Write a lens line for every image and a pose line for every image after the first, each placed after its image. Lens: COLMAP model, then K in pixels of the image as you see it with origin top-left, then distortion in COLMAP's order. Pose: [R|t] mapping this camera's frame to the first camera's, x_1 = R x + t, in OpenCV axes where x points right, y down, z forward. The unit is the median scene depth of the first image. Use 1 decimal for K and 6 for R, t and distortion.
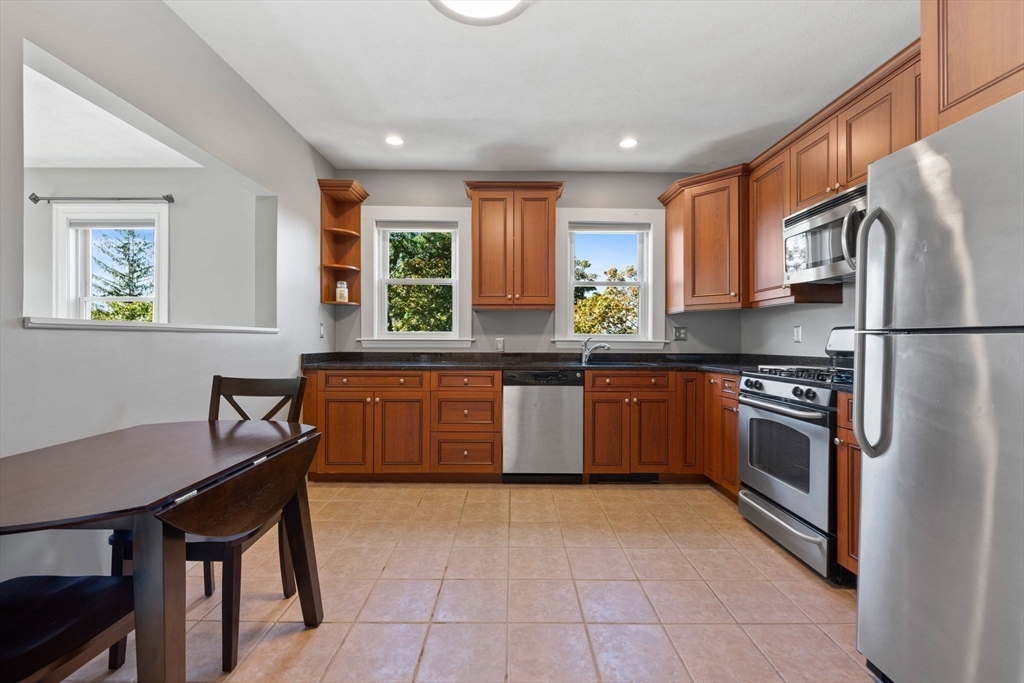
lens RADIAL K [[431.9, 0, 508.4], [0, 431.9, 338.3], [0, 0, 1]] dist [-0.004678, 0.001948]
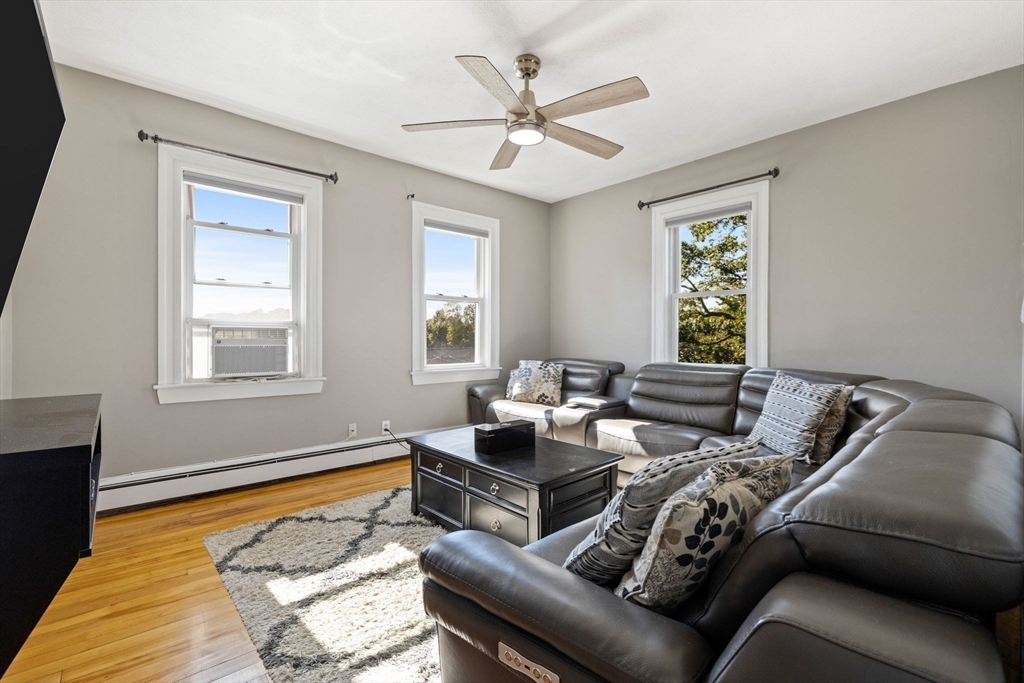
lens RADIAL K [[448.3, 0, 510.2], [0, 448.3, 340.6], [0, 0, 1]] dist [-0.005959, 0.000697]
pose [[0.657375, 0.010319, -0.753493, -0.541400], [0.001132, 0.999892, 0.014681, 0.002057], [0.753563, -0.010504, 0.657292, -0.001052]]
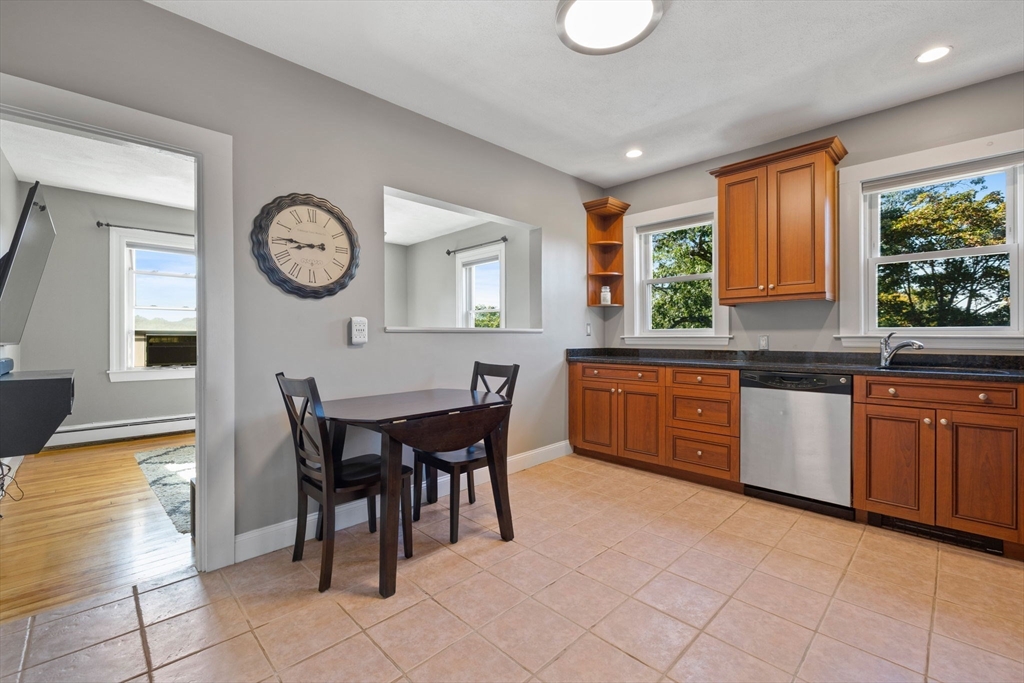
lens RADIAL K [[431.9, 0, 509.0], [0, 431.9, 340.0], [0, 0, 1]] dist [-0.004678, 0.001948]
pose [[0.694285, -0.000476, -0.719700, 0.301637], [0.006786, 0.999960, 0.005885, 0.002337], [0.719668, -0.008970, 0.694261, 0.016944]]
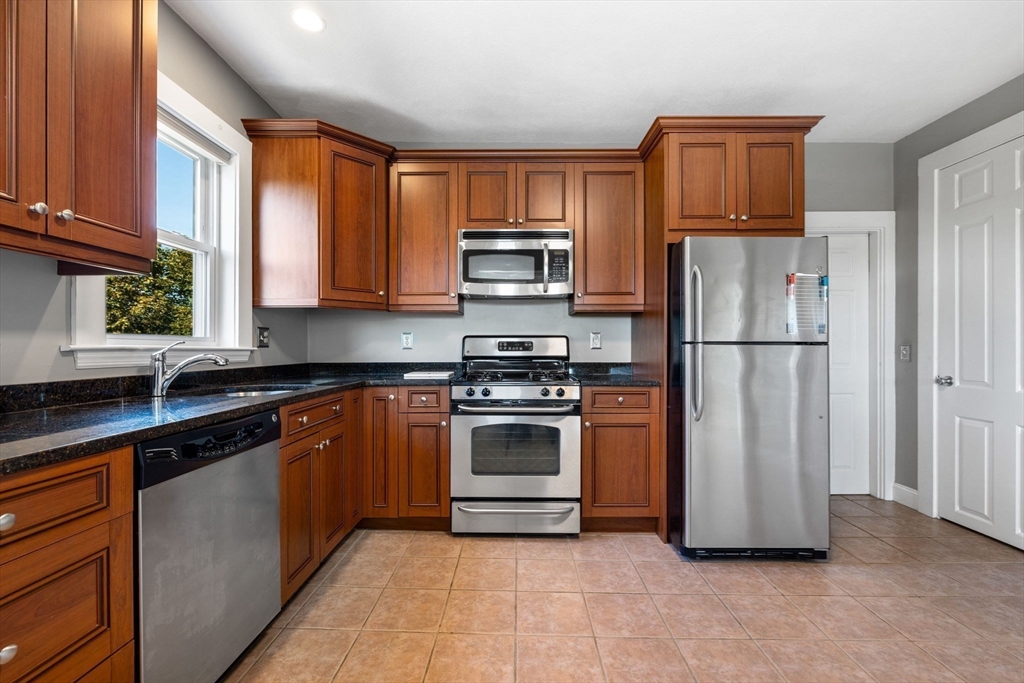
lens RADIAL K [[431.9, 0, 512.9], [0, 431.9, 347.0], [0, 0, 1]] dist [-0.004678, 0.001948]
pose [[0.007615, -0.003853, 0.999964, -0.326932], [-0.006995, 0.999968, 0.003906, -0.000778], [-0.999947, -0.007025, 0.007588, 0.714943]]
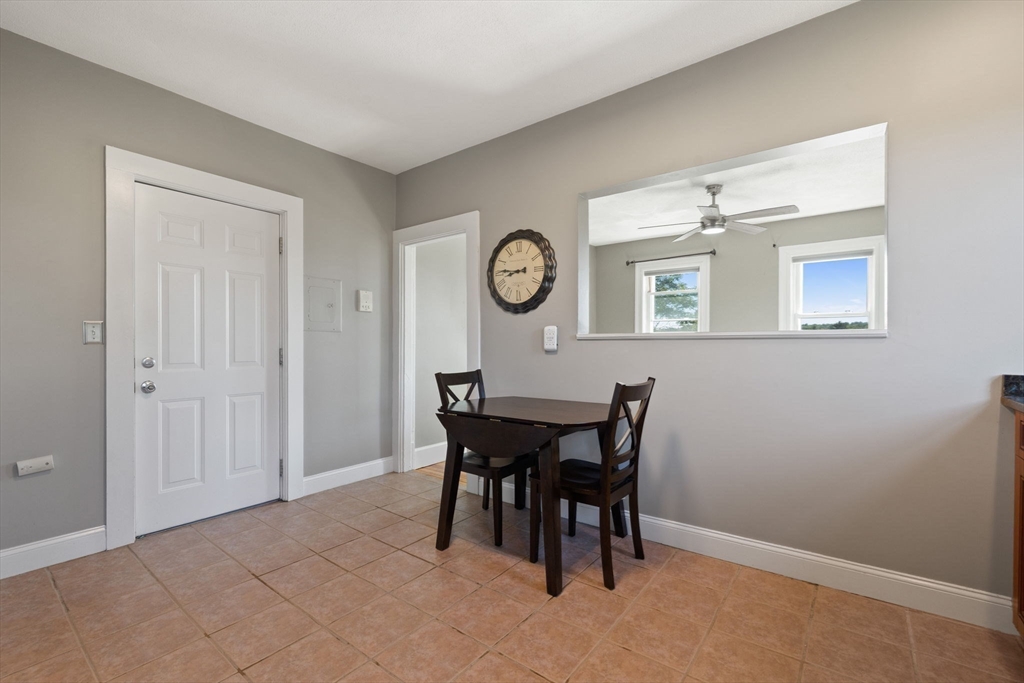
lens RADIAL K [[448.3, 0, 517.6], [0, 448.3, 341.2], [0, 0, 1]] dist [-0.005959, 0.000697]
pose [[-0.602882, -0.009073, -0.797779, 0.300700], [-0.003346, 0.999955, -0.008844, 0.001436], [0.797823, -0.002662, -0.602885, 0.875265]]
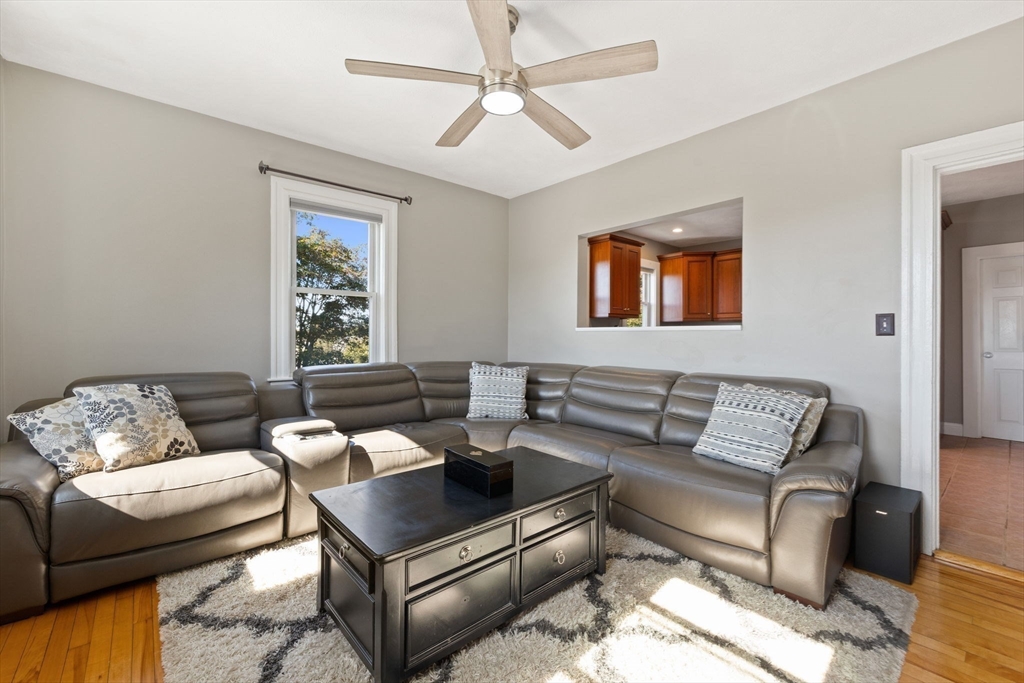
lens RADIAL K [[431.9, 0, 505.5], [0, 431.9, 336.8], [0, 0, 1]] dist [-0.004678, 0.001948]
pose [[0.766003, 0.000201, 0.642837, -1.518409], [-0.011773, 0.999837, 0.013716, -0.009615], [-0.642729, -0.018075, 0.765880, 0.037845]]
